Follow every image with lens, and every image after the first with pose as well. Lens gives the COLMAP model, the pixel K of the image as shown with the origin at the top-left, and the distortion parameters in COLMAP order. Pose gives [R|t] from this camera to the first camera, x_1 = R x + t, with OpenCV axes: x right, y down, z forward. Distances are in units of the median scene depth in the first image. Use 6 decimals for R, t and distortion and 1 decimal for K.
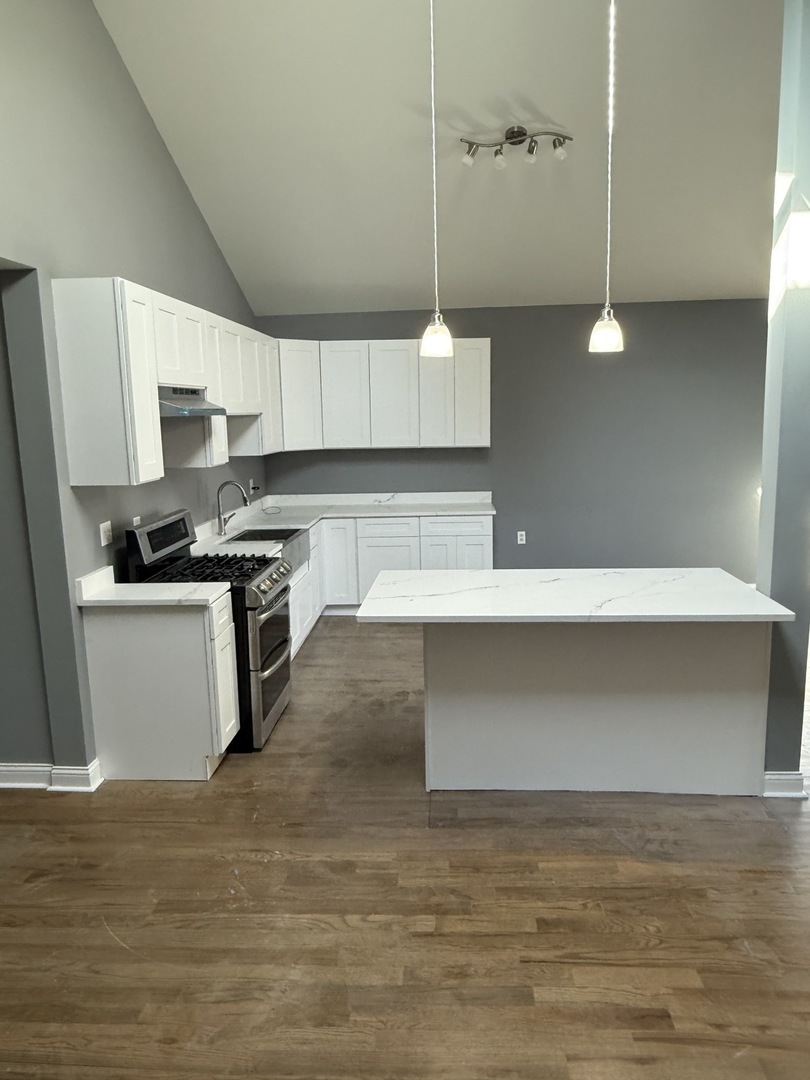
lens RADIAL K [[761.7, 0, 411.1], [0, 761.7, 538.3], [0, 0, 1]] dist [0.000277, 0.003472]
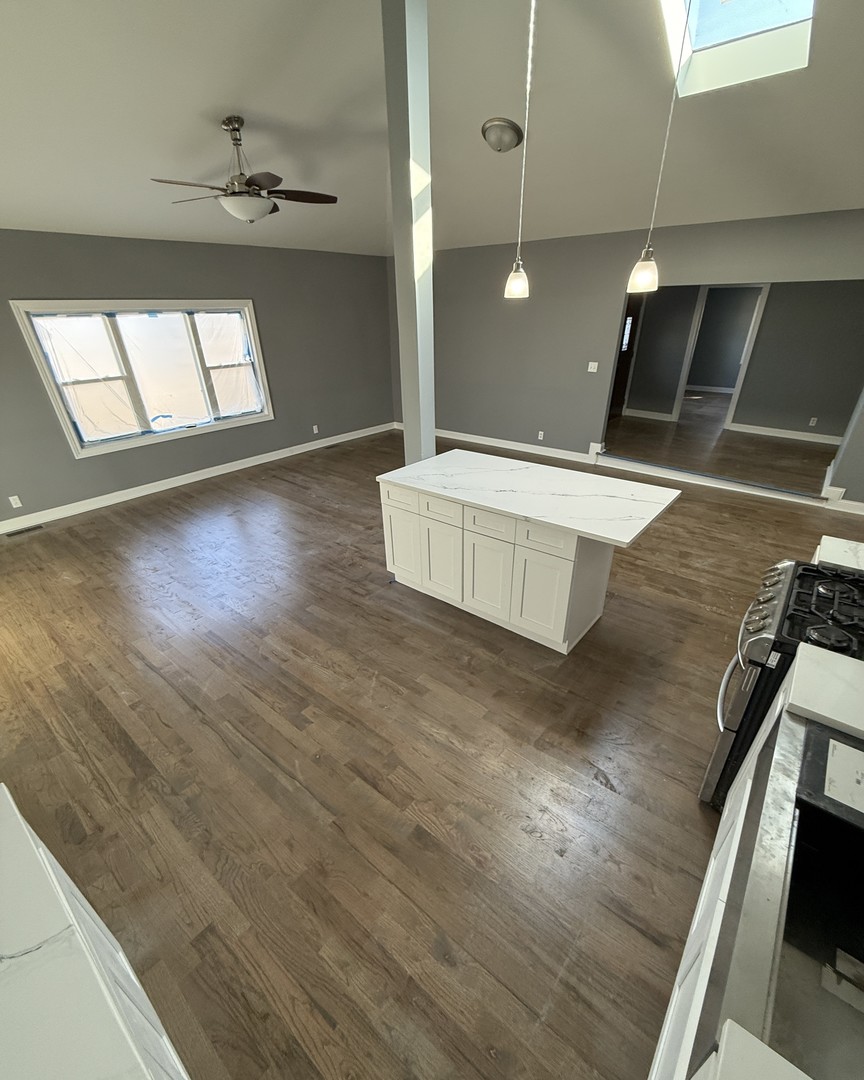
lens RADIAL K [[457.3, 0, 434.3], [0, 457.3, 572.9], [0, 0, 1]] dist [-0.002682, -0.000505]
pose [[-0.812745, -0.251860, 0.525368, -0.160553], [0.130846, 0.799795, 0.585840, -0.305419], [-0.567736, 0.544881, -0.617074, 1.632739]]
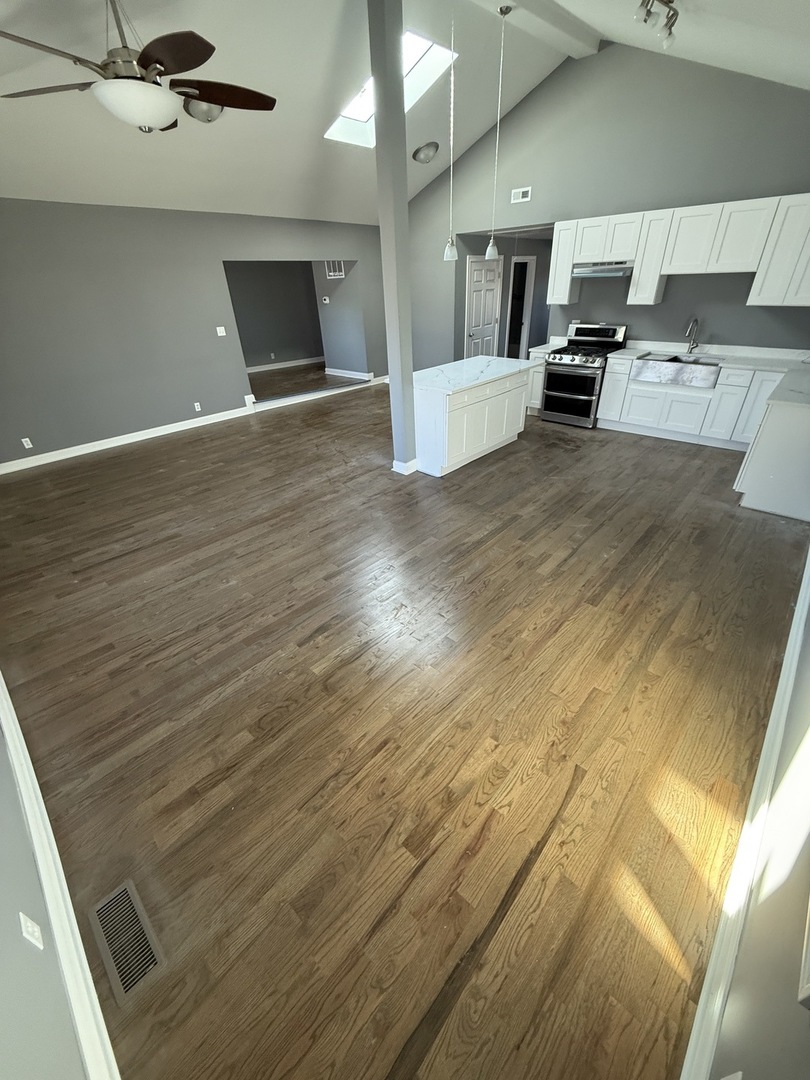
lens RADIAL K [[430.1, 0, 410.1], [0, 430.1, 535.3], [0, 0, 1]] dist [-0.002300, 0.000425]
pose [[-0.633575, 0.444051, -0.633563, 1.355369], [-0.069616, 0.782852, 0.618301, -0.342288], [0.770543, 0.435846, -0.465082, 1.652266]]
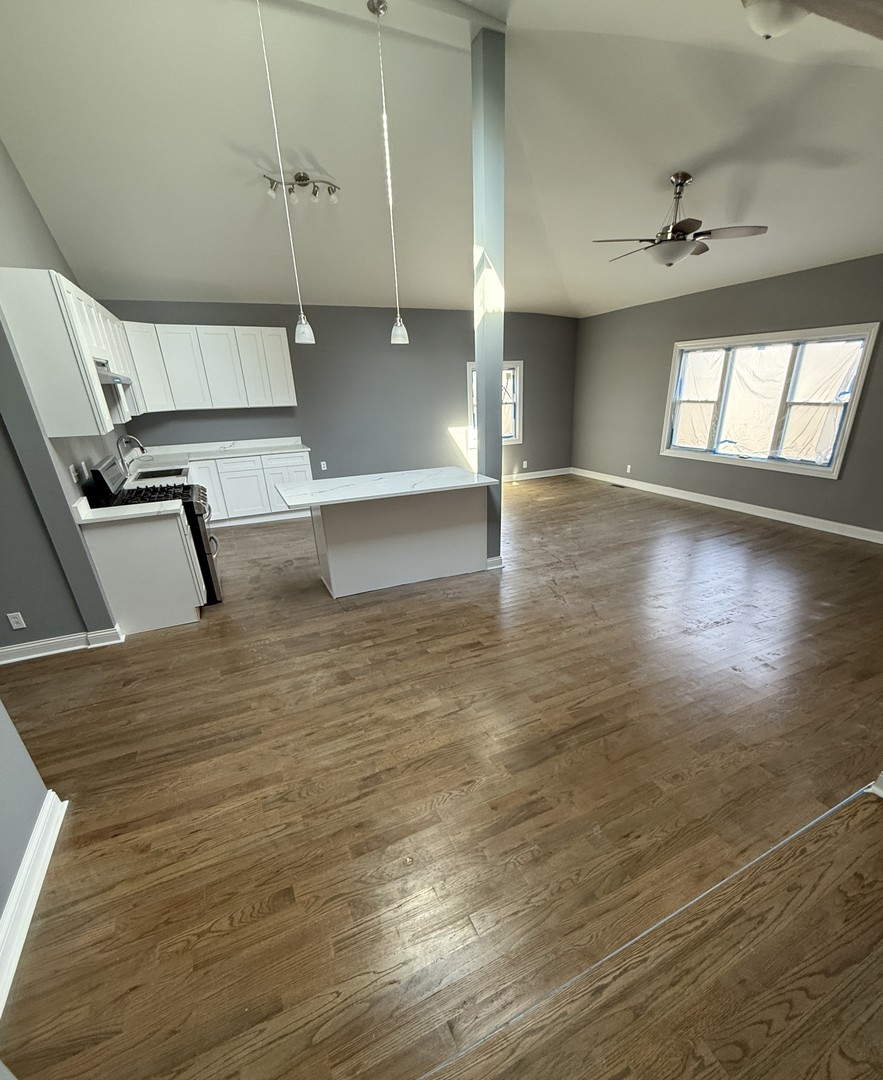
lens RADIAL K [[491.5, 0, 460.9], [0, 491.5, 610.8], [0, 0, 1]] dist [0.001275, -0.001007]
pose [[0.872768, -0.207418, 0.441876, -0.237133], [0.082946, 0.955084, 0.284489, 0.038097], [-0.481037, -0.211641, 0.850771, -0.183248]]
